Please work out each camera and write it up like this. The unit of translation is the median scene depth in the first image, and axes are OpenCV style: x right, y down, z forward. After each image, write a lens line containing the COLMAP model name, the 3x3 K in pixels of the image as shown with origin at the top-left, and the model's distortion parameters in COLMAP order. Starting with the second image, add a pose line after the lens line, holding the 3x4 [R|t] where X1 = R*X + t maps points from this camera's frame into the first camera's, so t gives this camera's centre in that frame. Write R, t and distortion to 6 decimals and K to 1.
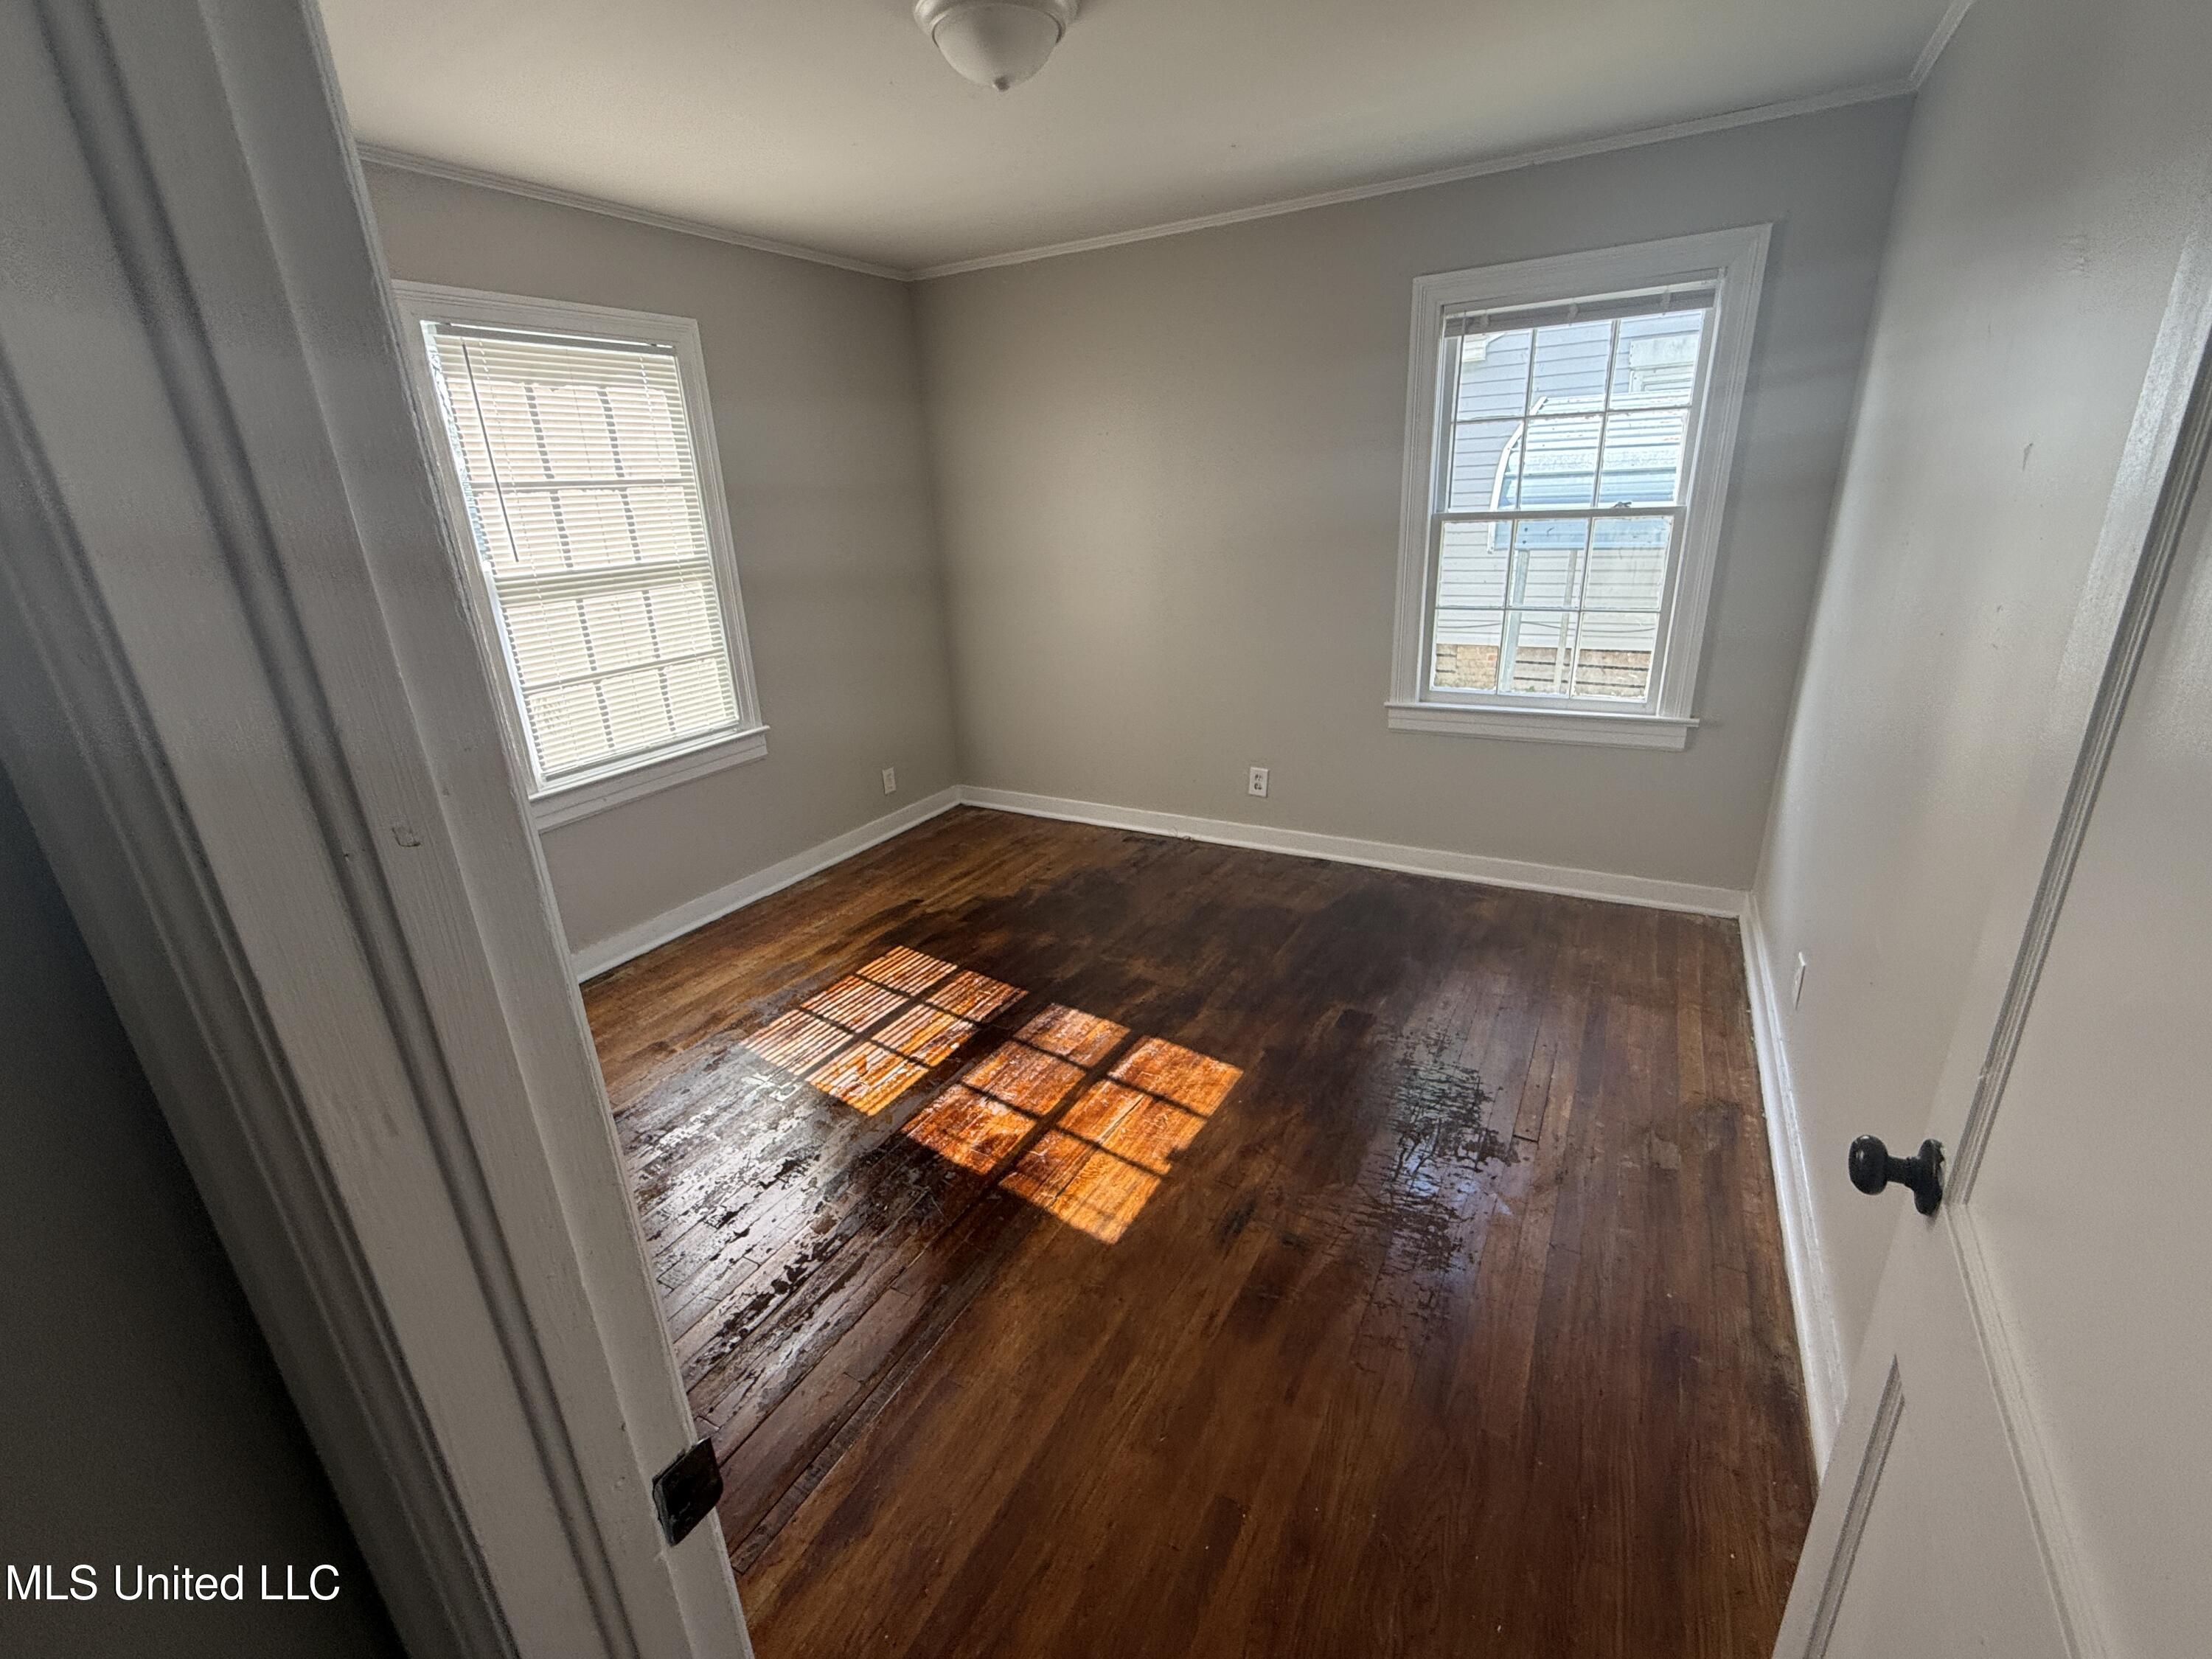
lens RADIAL K [[938.1, 0, 1106.1], [0, 938.1, 820.8], [0, 0, 1]] dist [0.002034, -0.000192]
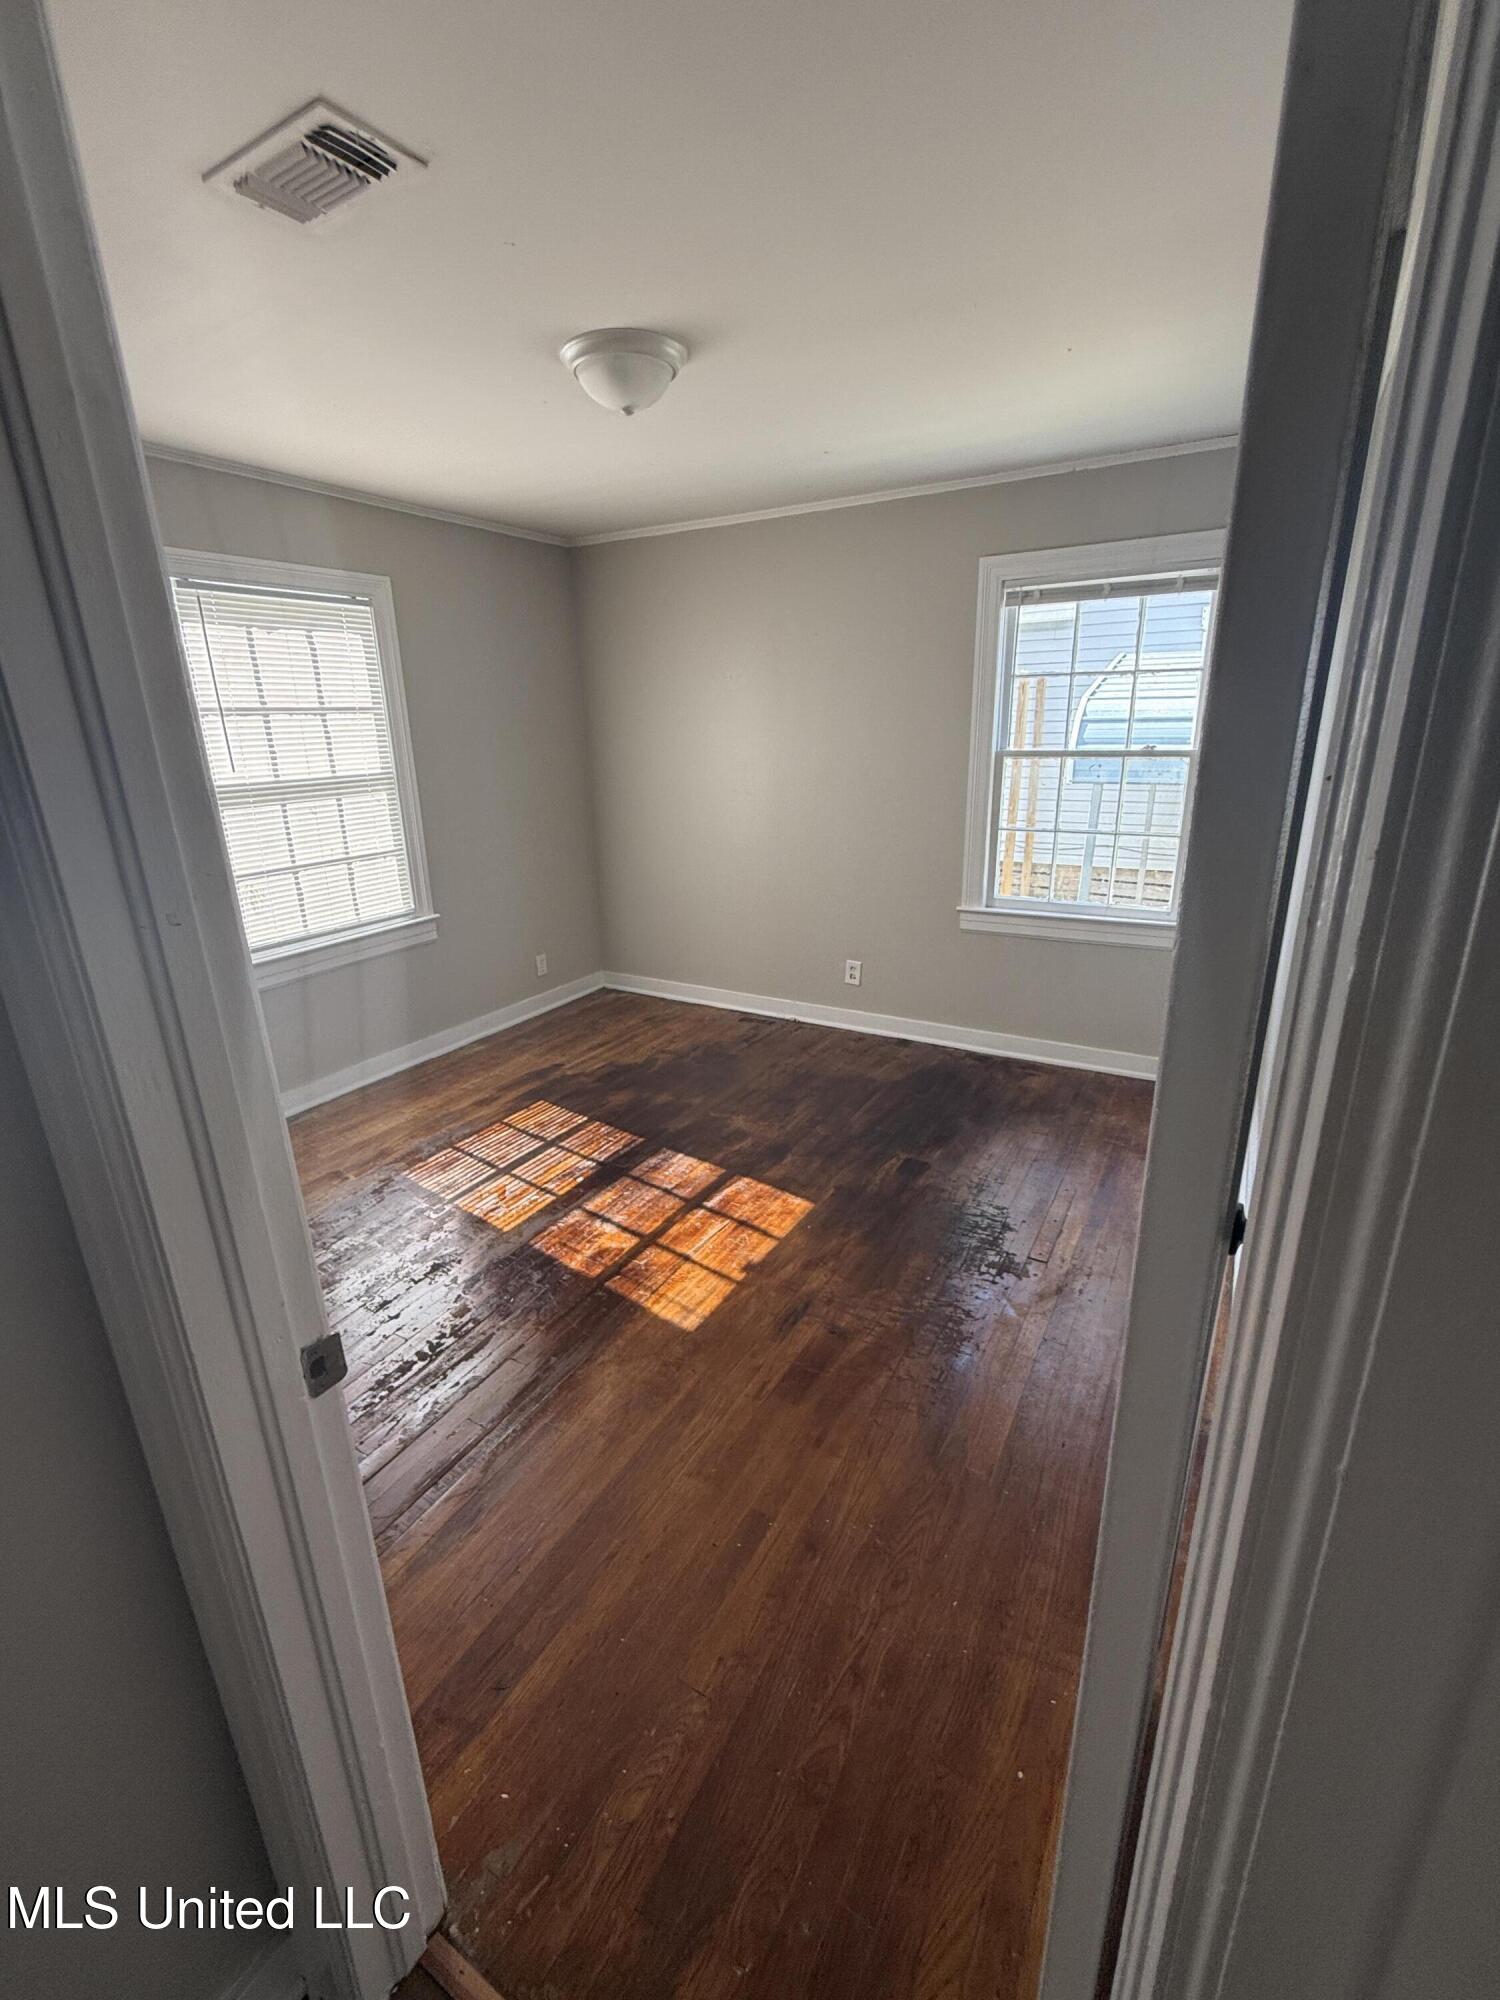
lens RADIAL K [[854.9, 0, 754.1], [0, 854.9, 998.1], [0, 0, 1]] dist [0.000613, -0.000288]
pose [[0.999690, 0.024410, -0.004837, 0.069099], [-0.024523, 0.999392, -0.024776, 0.031458], [0.004230, 0.024887, 0.999681, -0.113810]]
